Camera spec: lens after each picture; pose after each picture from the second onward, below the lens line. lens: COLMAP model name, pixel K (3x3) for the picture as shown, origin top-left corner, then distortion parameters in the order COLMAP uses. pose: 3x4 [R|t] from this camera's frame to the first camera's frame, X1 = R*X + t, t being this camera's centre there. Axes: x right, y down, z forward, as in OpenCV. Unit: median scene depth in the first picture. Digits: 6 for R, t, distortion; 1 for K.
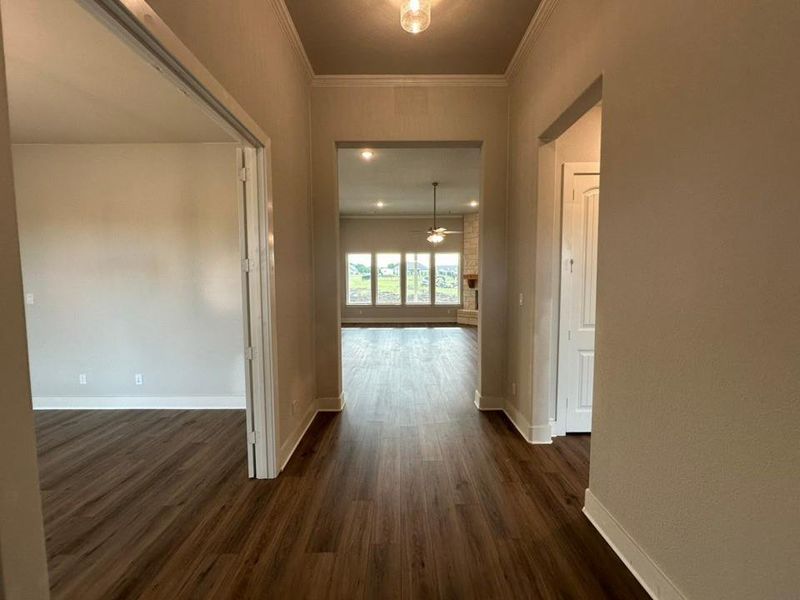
lens RADIAL K [[308.2, 0, 400.0], [0, 308.2, 300.0], [0, 0, 1]] dist [-0.016992, -0.000070]
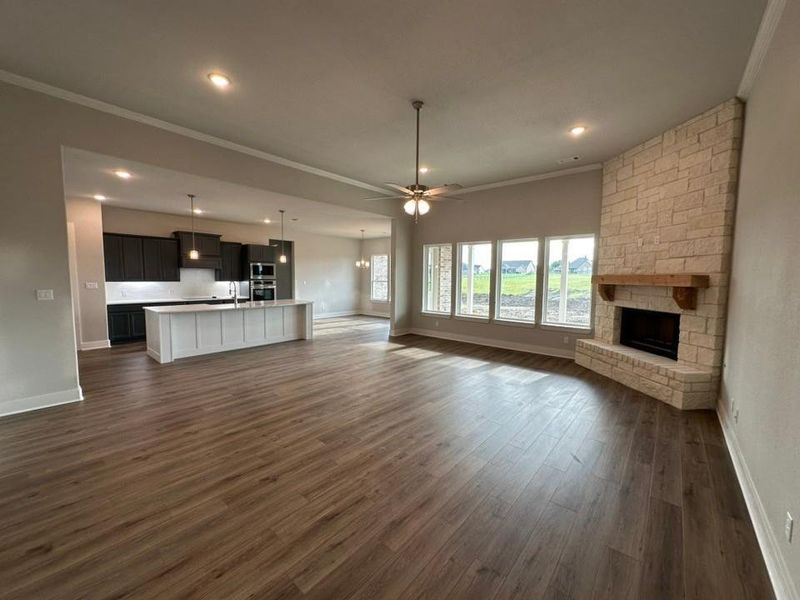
lens RADIAL K [[319.3, 0, 400.0], [0, 319.3, 300.0], [0, 0, 1]] dist [-0.003251, -0.000105]
pose [[0.758792, 0.061276, -0.648444, 0.307024], [-0.059317, 0.997929, 0.024891, -0.032046], [0.648626, 0.019577, 0.760855, 0.354972]]
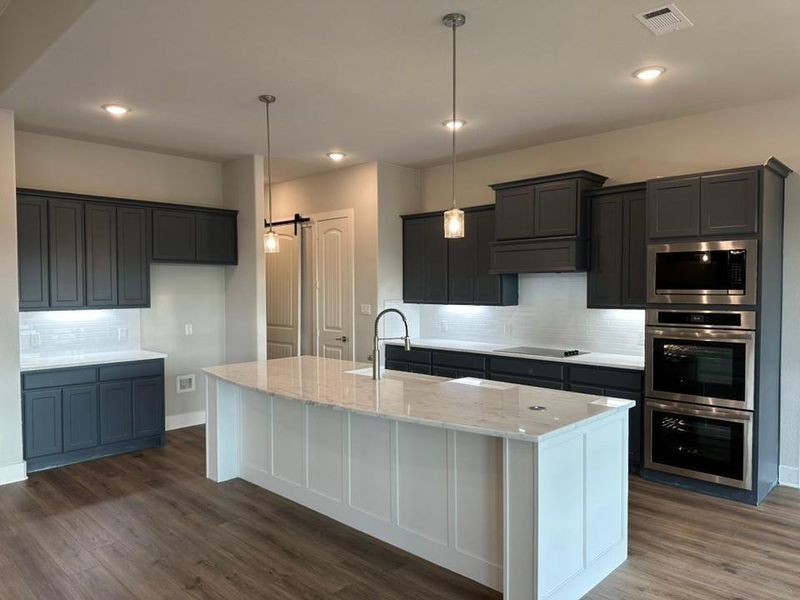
lens RADIAL K [[564.0, 0, 400.0], [0, 564.0, 300.0], [0, 0, 1]] dist [-0.003319, -0.000453]
pose [[-0.707177, 0.025806, -0.706565, -0.121232], [-0.036130, 0.996709, 0.072565, -0.068940], [0.706112, 0.076845, -0.703918, 0.908553]]
